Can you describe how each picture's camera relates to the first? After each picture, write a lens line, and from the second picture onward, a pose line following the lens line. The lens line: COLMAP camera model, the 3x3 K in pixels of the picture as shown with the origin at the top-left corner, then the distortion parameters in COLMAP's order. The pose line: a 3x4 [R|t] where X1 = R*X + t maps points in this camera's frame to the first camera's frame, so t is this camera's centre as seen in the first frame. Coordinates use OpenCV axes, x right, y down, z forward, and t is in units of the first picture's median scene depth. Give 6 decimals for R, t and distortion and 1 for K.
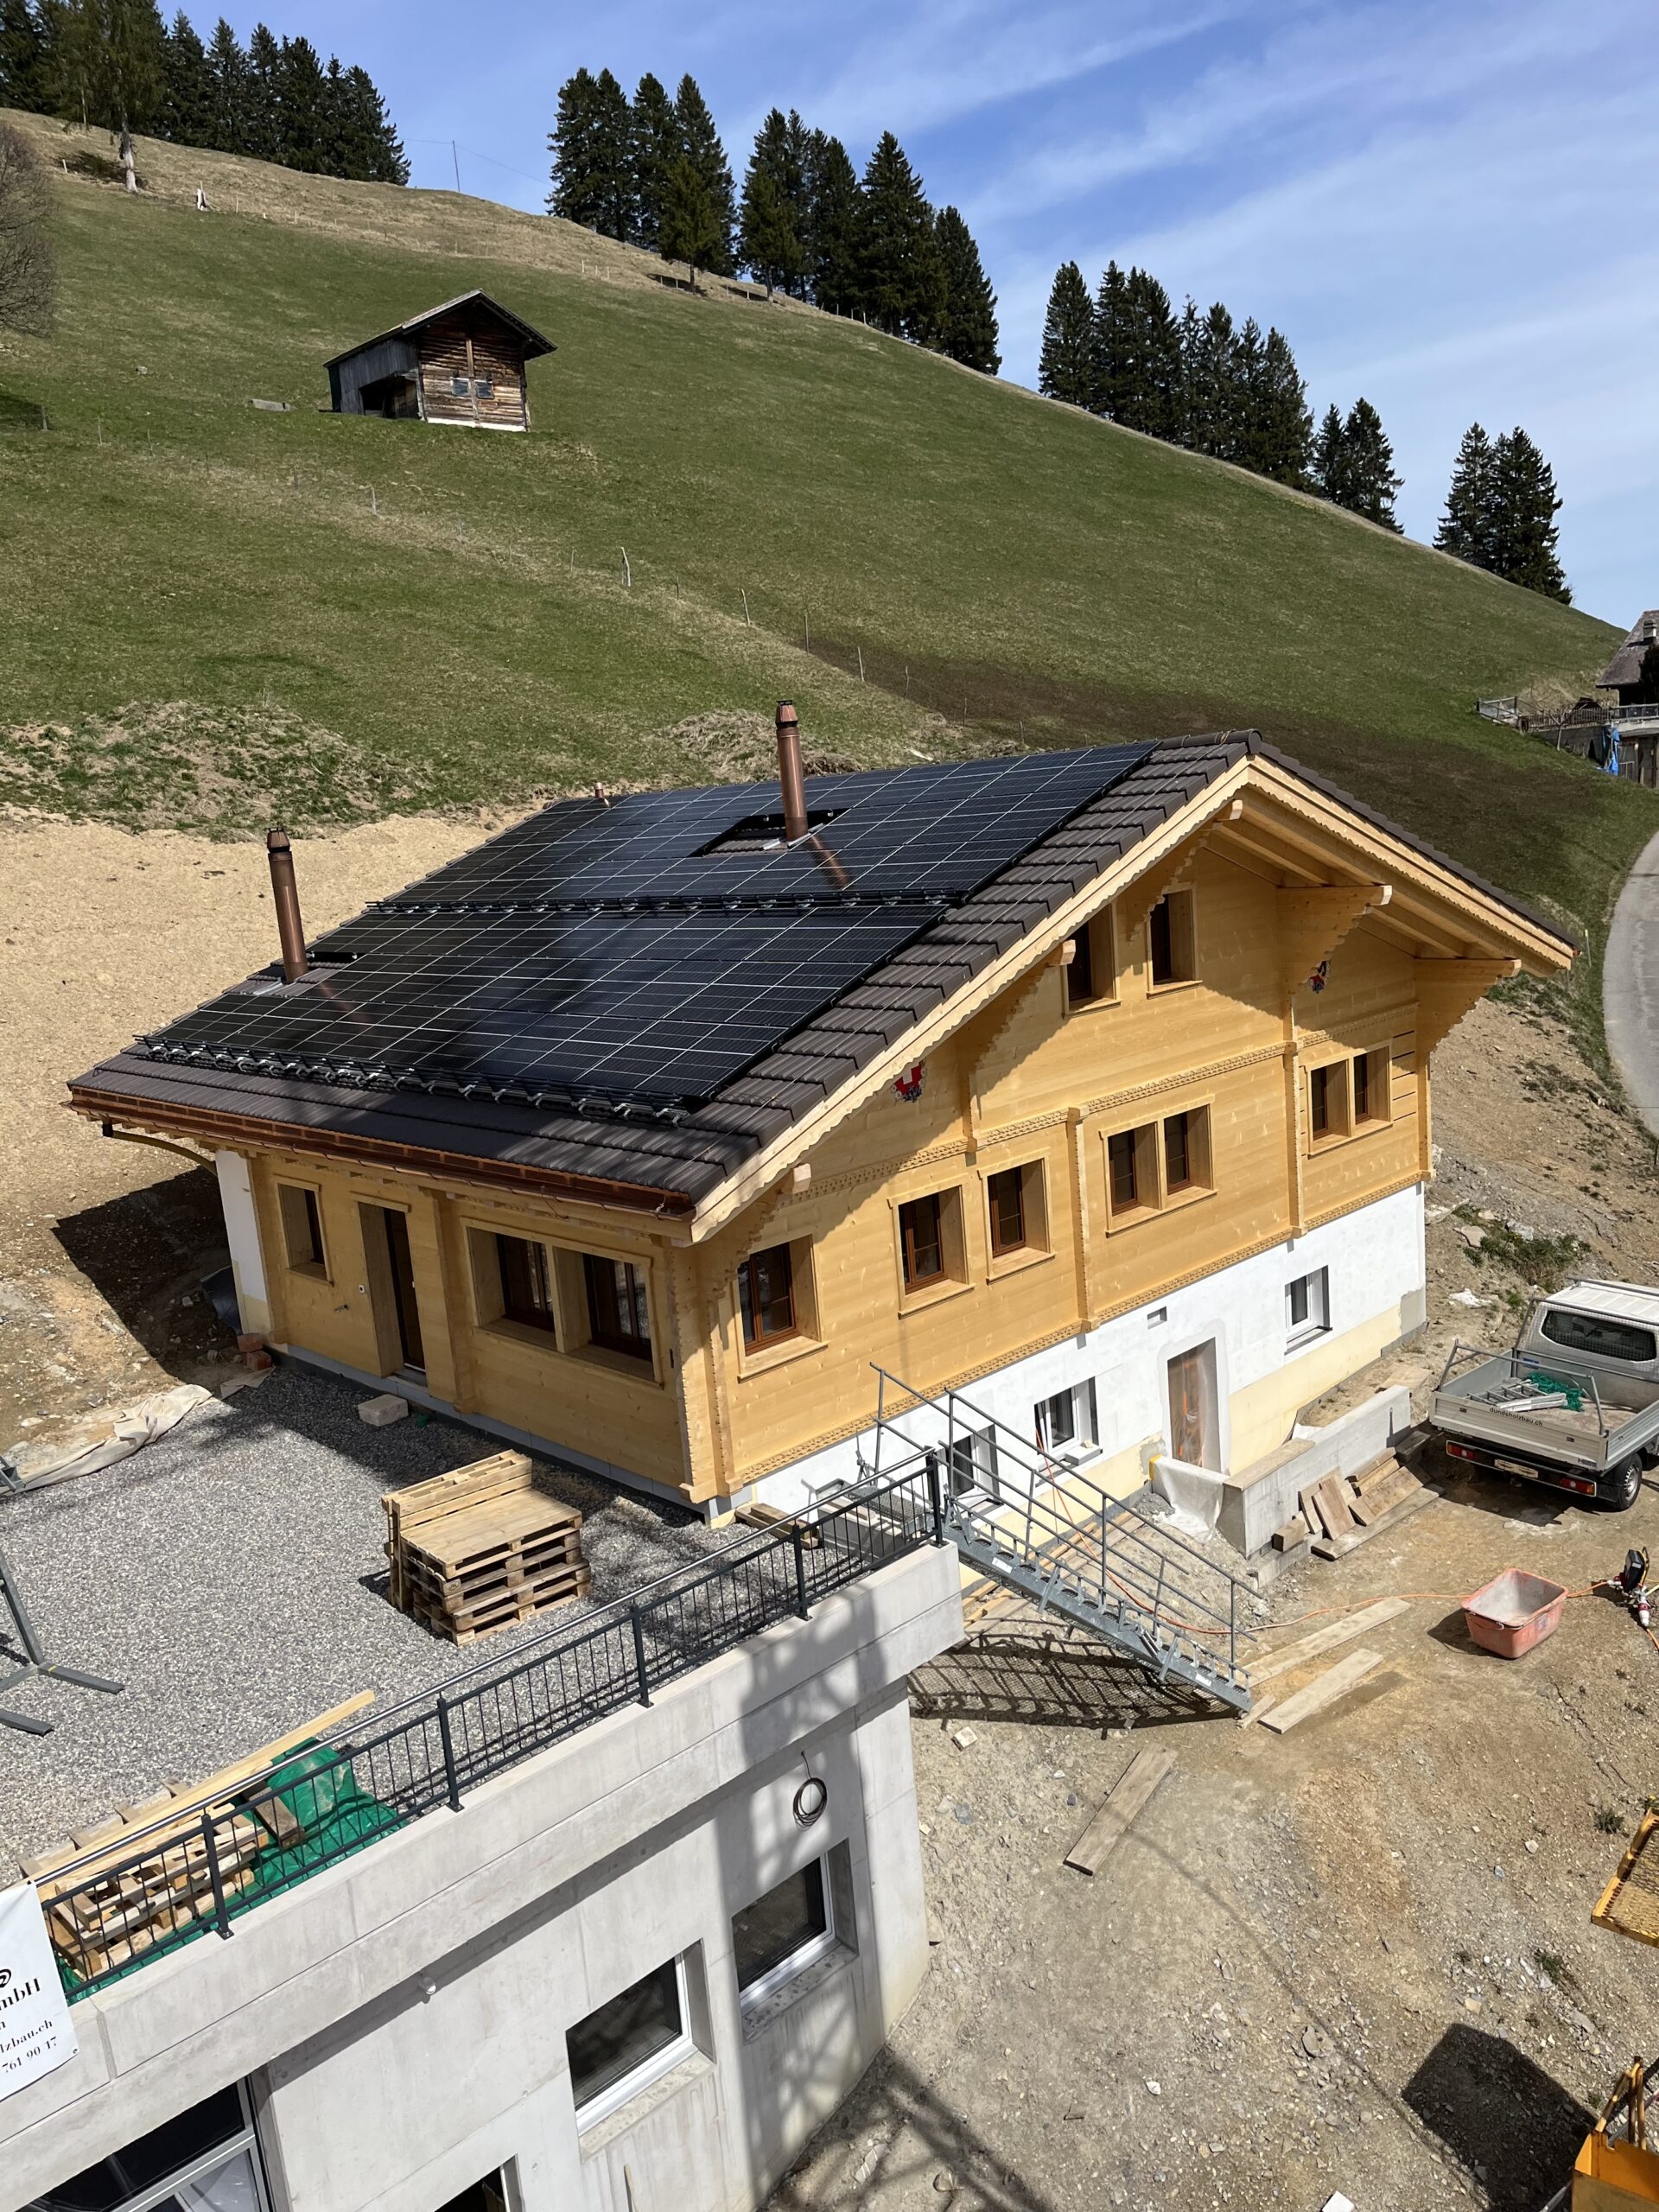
lens RADIAL K [[1655.8, 0, 818.0], [0, 1655.8, 1095.1], [0, 0, 1]] dist [0.062352, -0.077600]
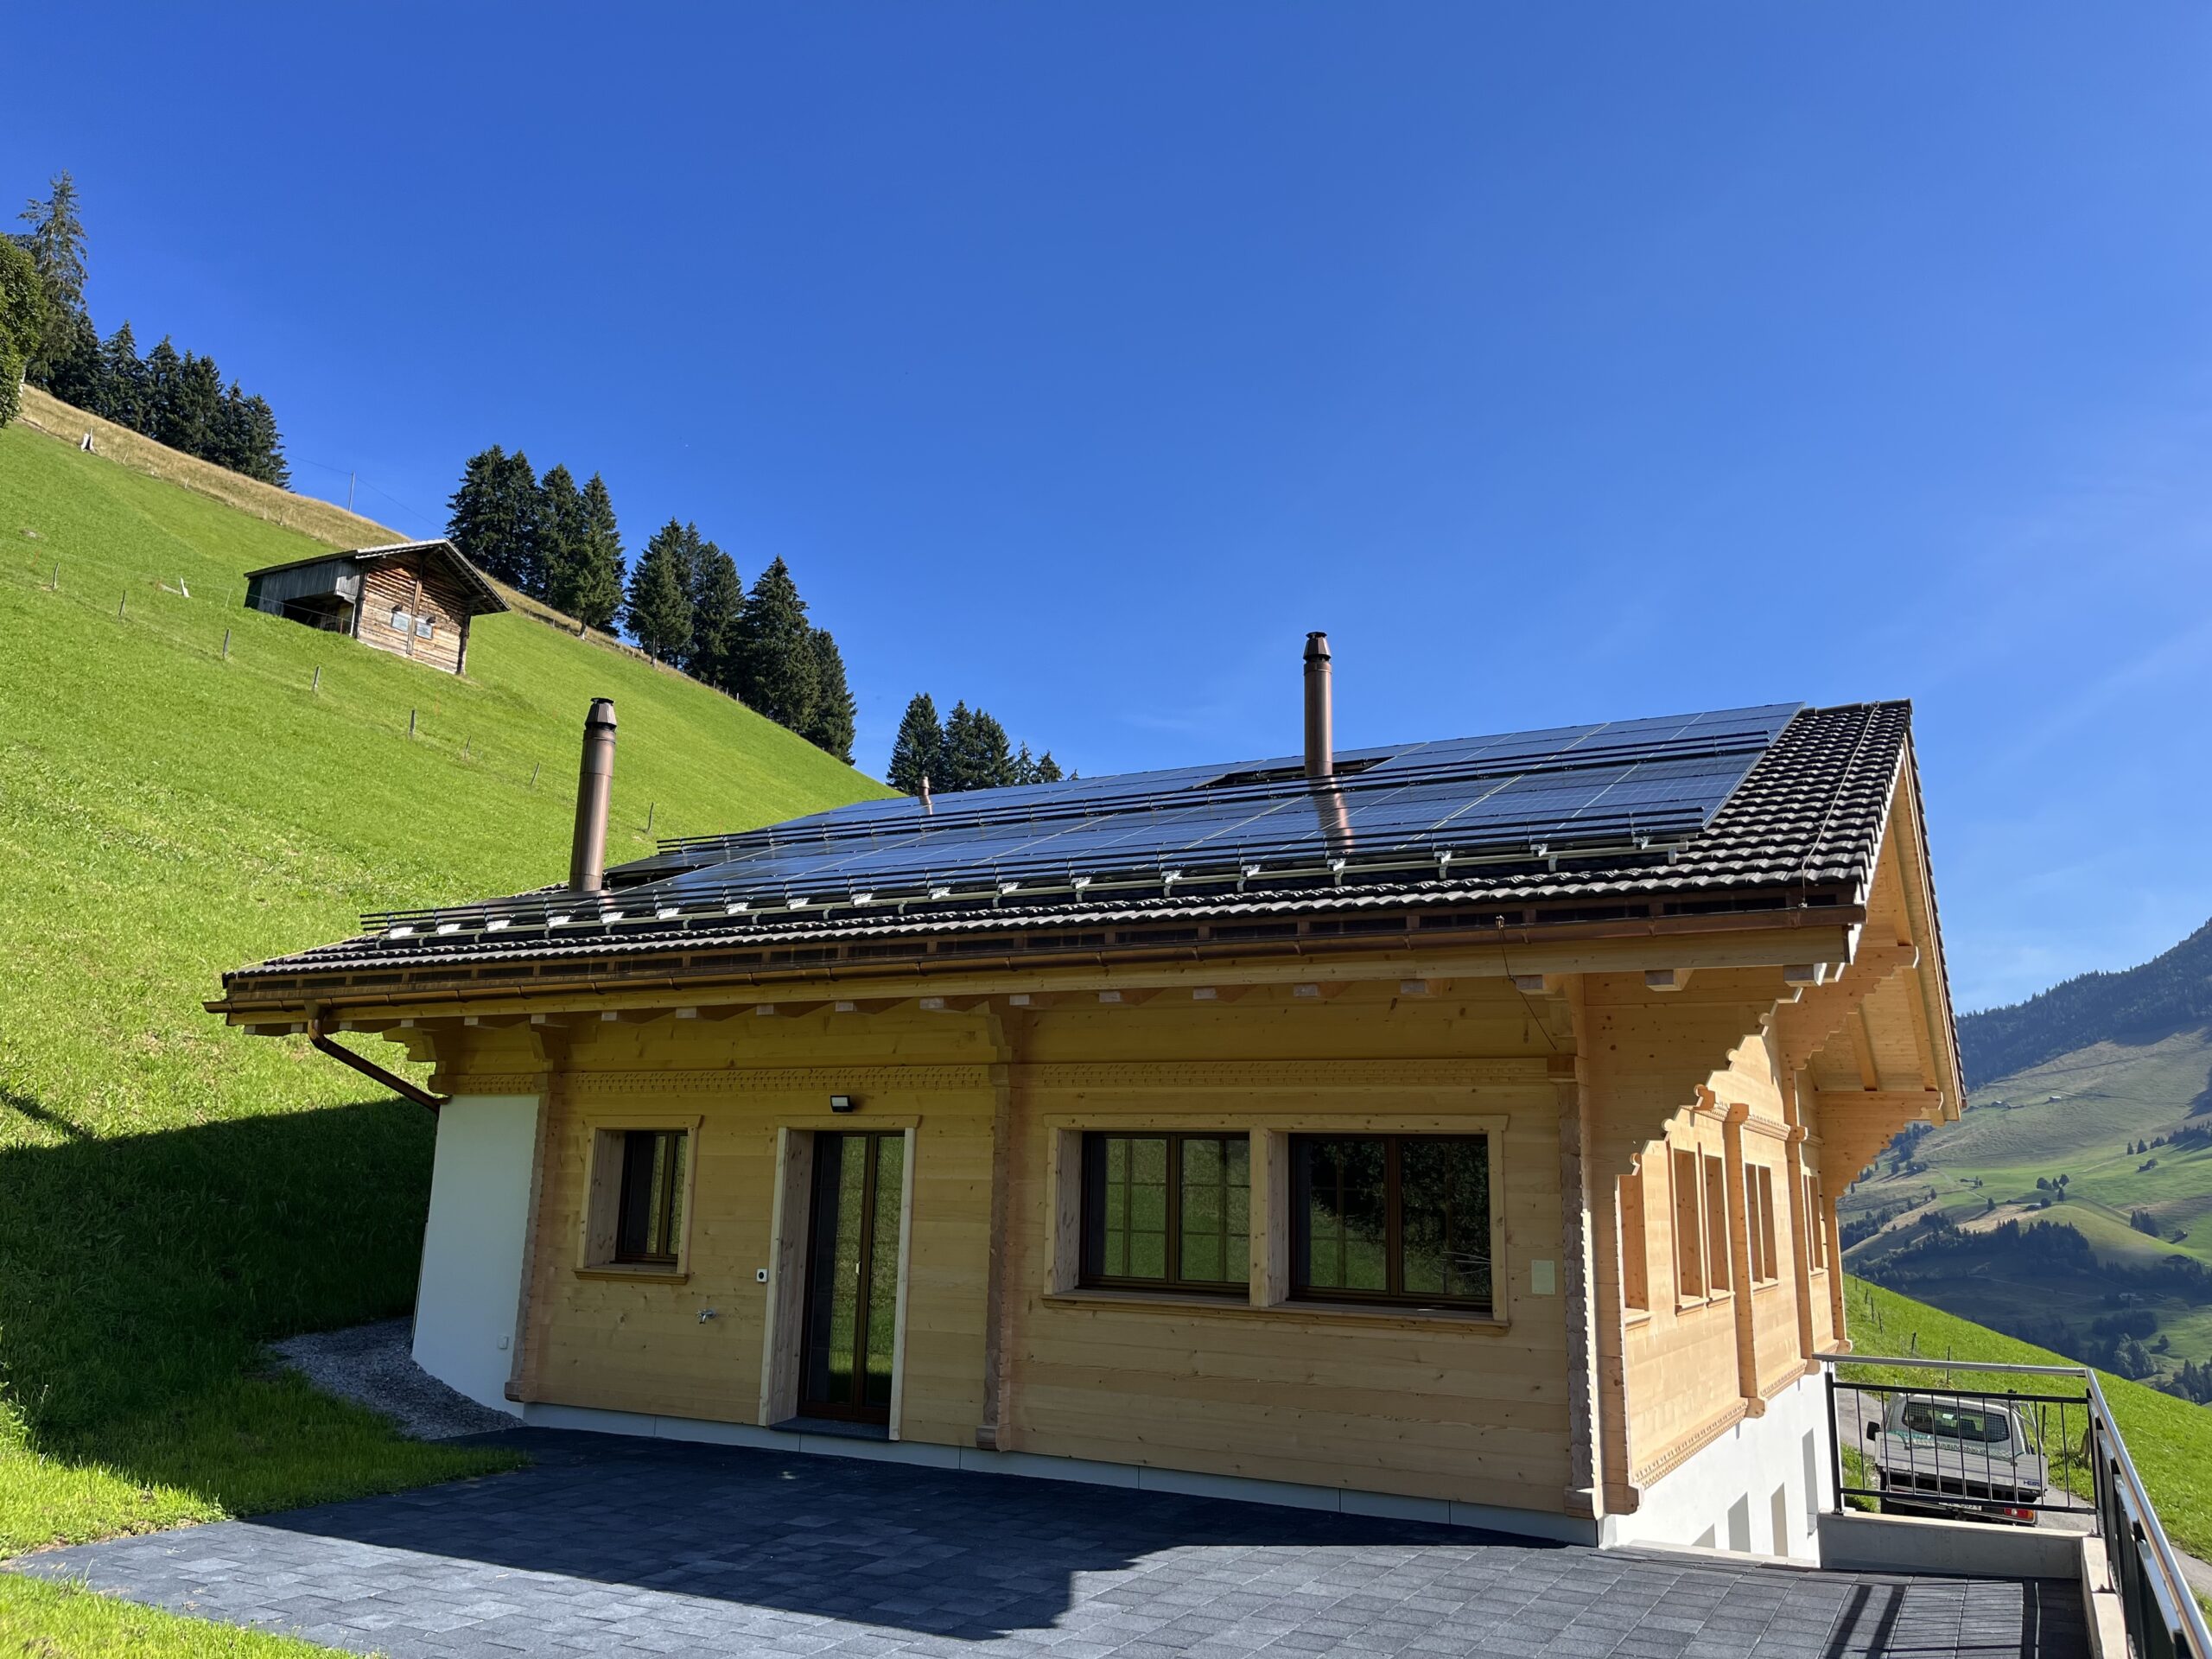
lens RADIAL K [[1655.8, 0, 1105.2], [0, 1655.8, 816.9], [0, 0, 1]] dist [0.062352, -0.077600]
pose [[0.944038, 0.176990, 0.278330, -0.298078], [-0.052253, 0.913433, -0.403620, 0.176031], [-0.325672, 0.366489, 0.871564, 0.271594]]
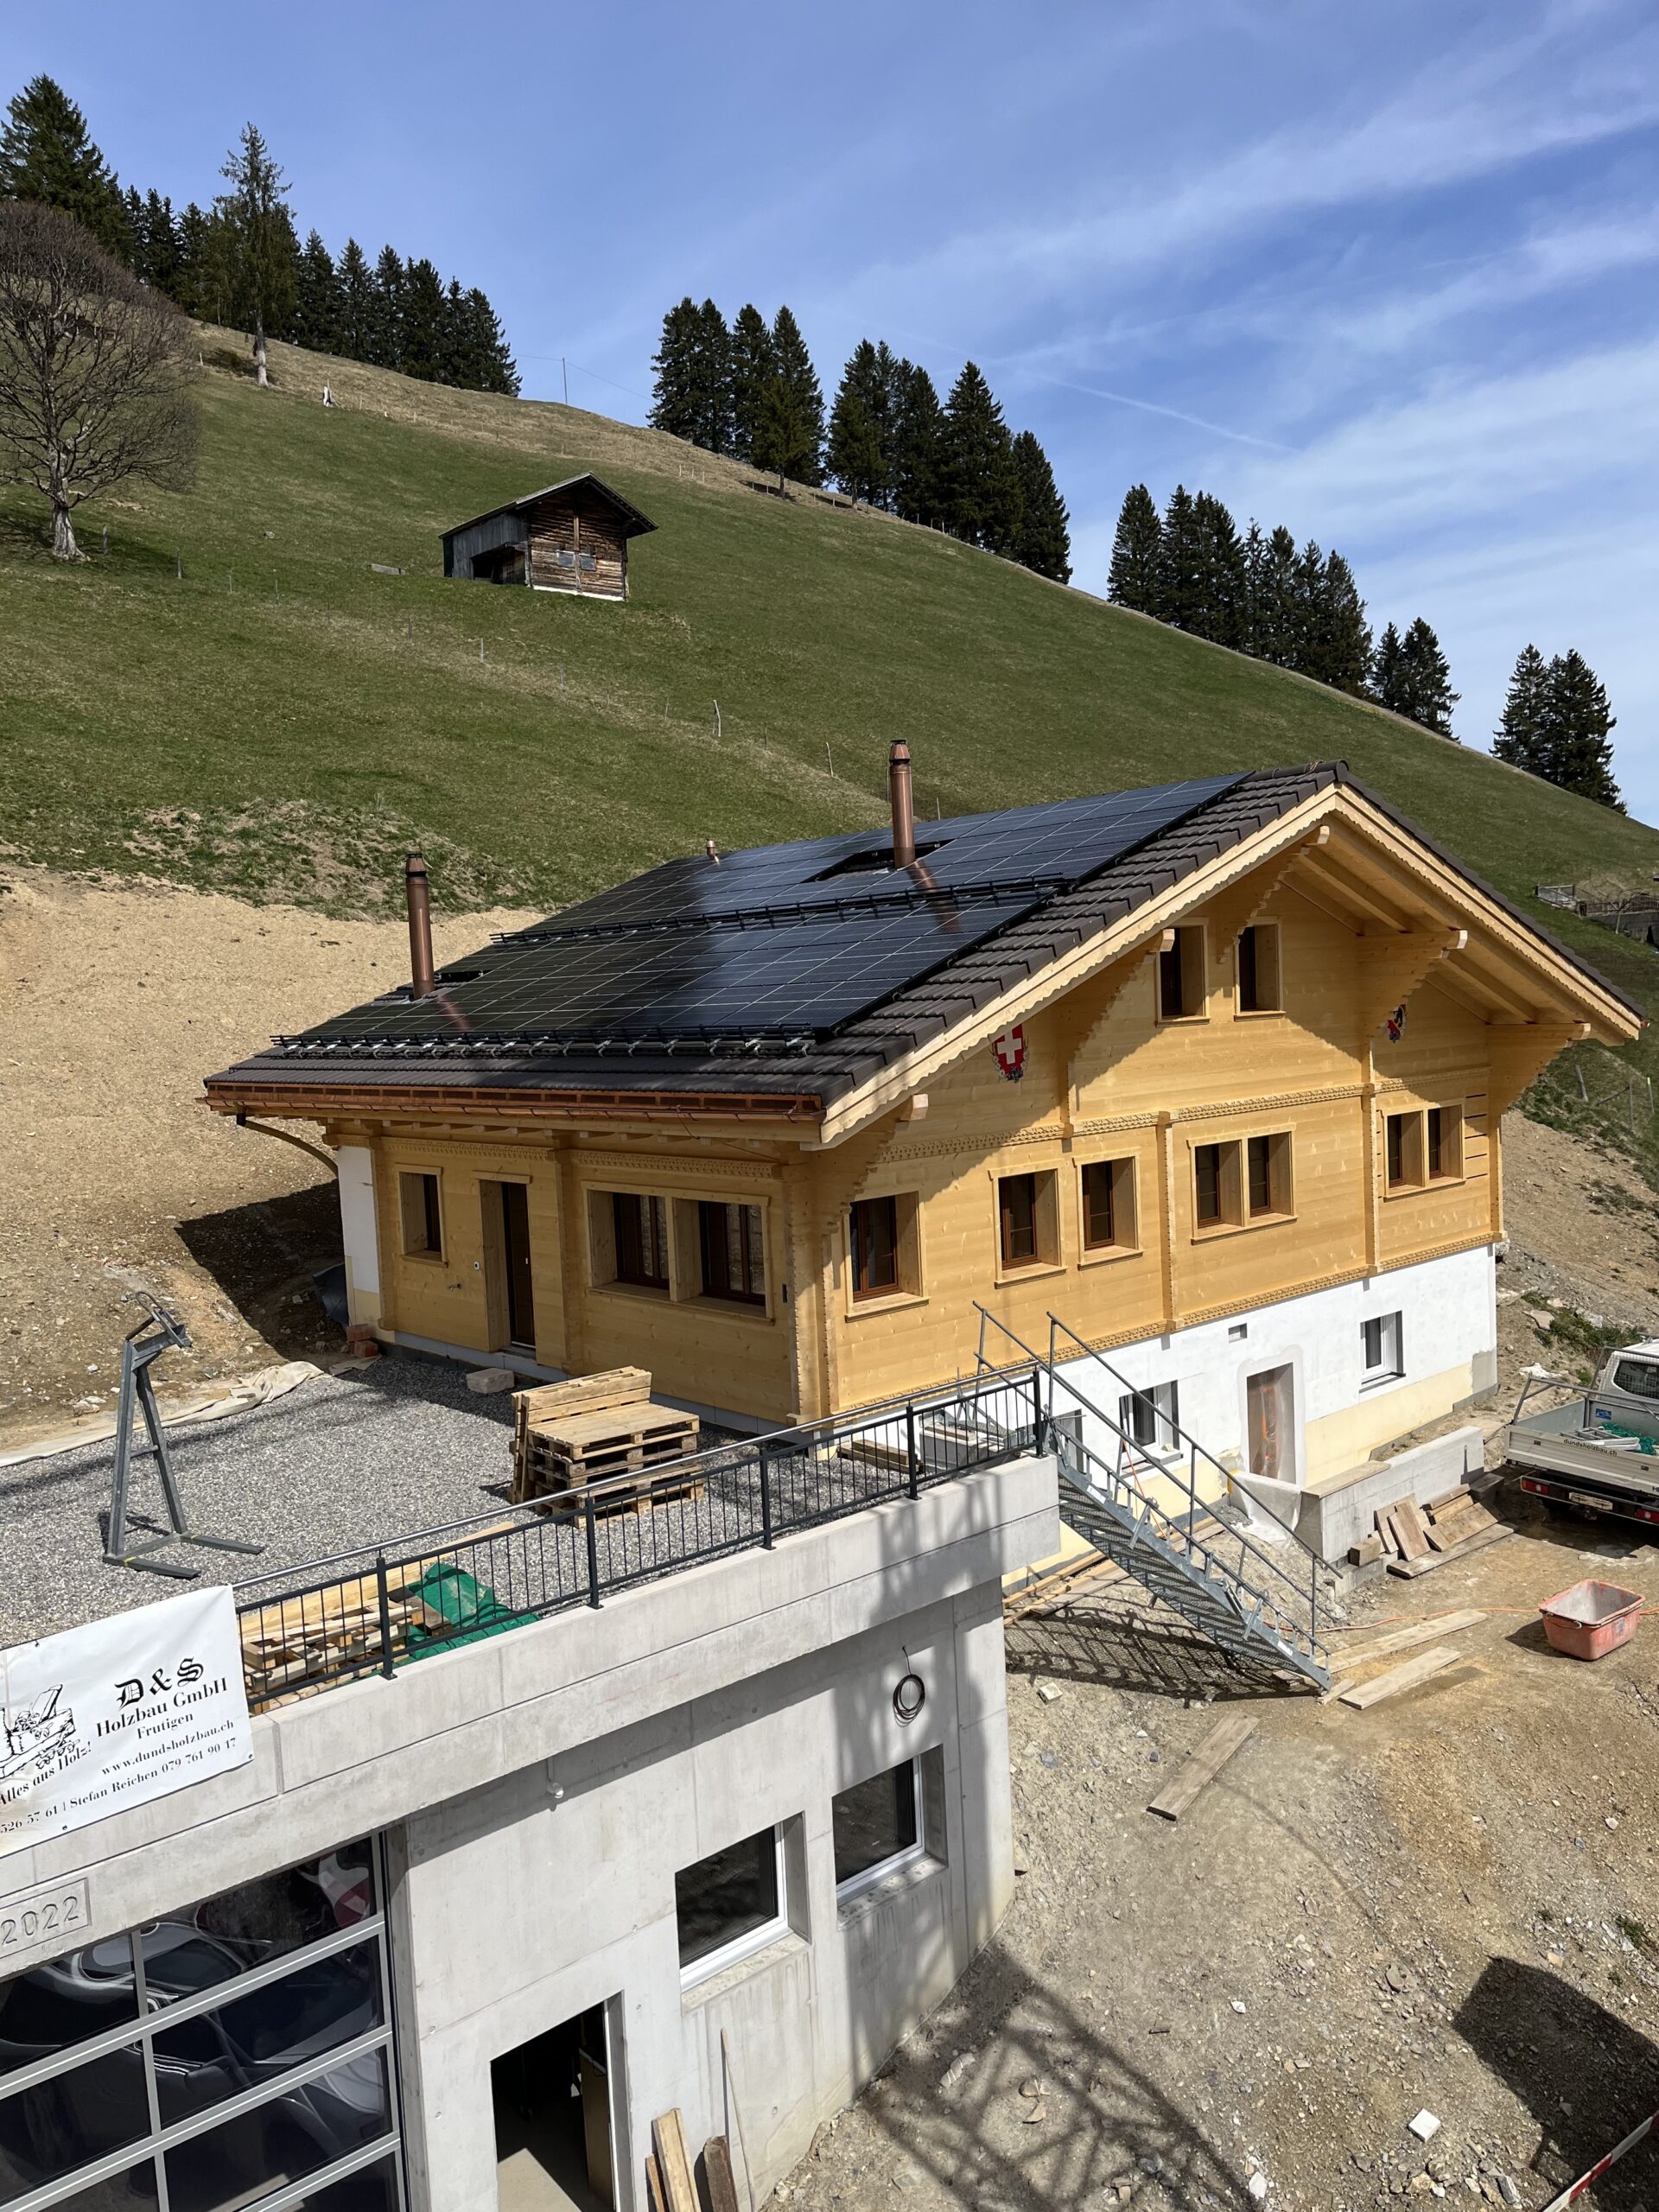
lens RADIAL K [[1655.8, 0, 833.6], [0, 1655.8, 1105.9], [0, 0, 1]] dist [0.062352, -0.077600]
pose [[0.998966, 0.039347, -0.022760, -0.025416], [-0.041561, 0.993414, -0.106777, 0.102609], [0.018409, 0.107613, 0.994022, -0.040764]]
